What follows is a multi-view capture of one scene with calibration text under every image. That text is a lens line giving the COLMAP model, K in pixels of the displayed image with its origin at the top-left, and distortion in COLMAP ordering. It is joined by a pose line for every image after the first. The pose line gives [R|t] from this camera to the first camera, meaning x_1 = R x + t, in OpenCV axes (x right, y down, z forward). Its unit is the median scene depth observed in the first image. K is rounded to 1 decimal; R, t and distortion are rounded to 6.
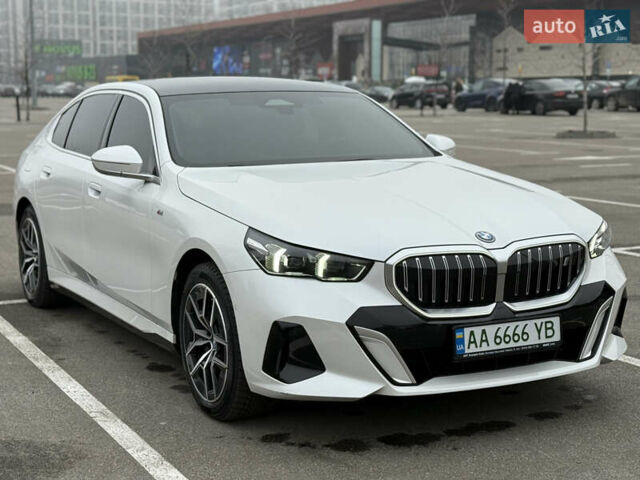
lens RADIAL K [[1238.5, 0, 320.0], [0, 1238.5, 240.0], [0, 0, 1]] dist [0.246957, 0.116476]
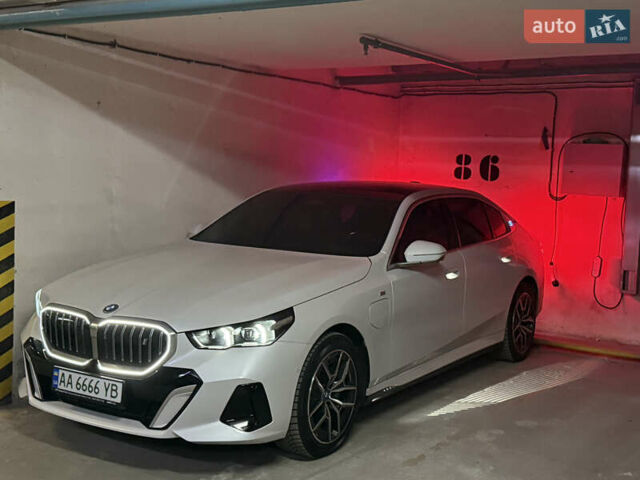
lens RADIAL K [[826.4, 0, 320.0], [0, 826.4, 240.0], [0, 0, 1]] dist [0.140299, -0.012312]
pose [[0.484789, 0.103573, -0.868477, 1.012045], [-0.157211, 0.987110, 0.029965, -0.136964], [0.860386, 0.122008, 0.494823, 0.761579]]
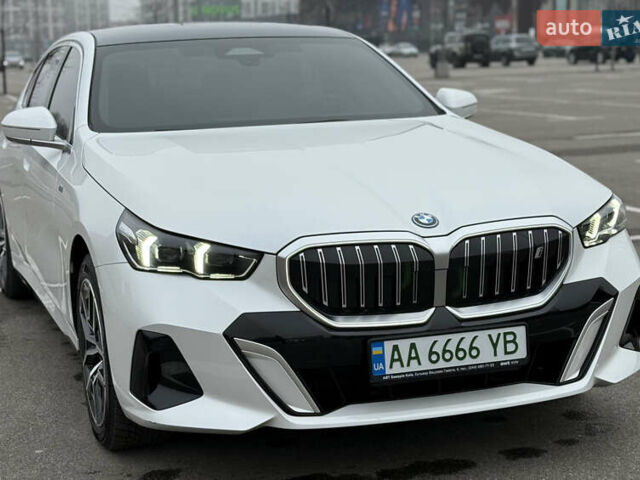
lens RADIAL K [[1238.5, 0, 320.0], [0, 1238.5, 240.0], [0, 0, 1]] dist [0.246957, 0.116476]
pose [[0.986017, 0.002315, -0.166631, 0.199687], [0.001399, 0.999753, 0.022166, -0.007697], [0.166641, -0.022089, 0.985770, 0.244409]]
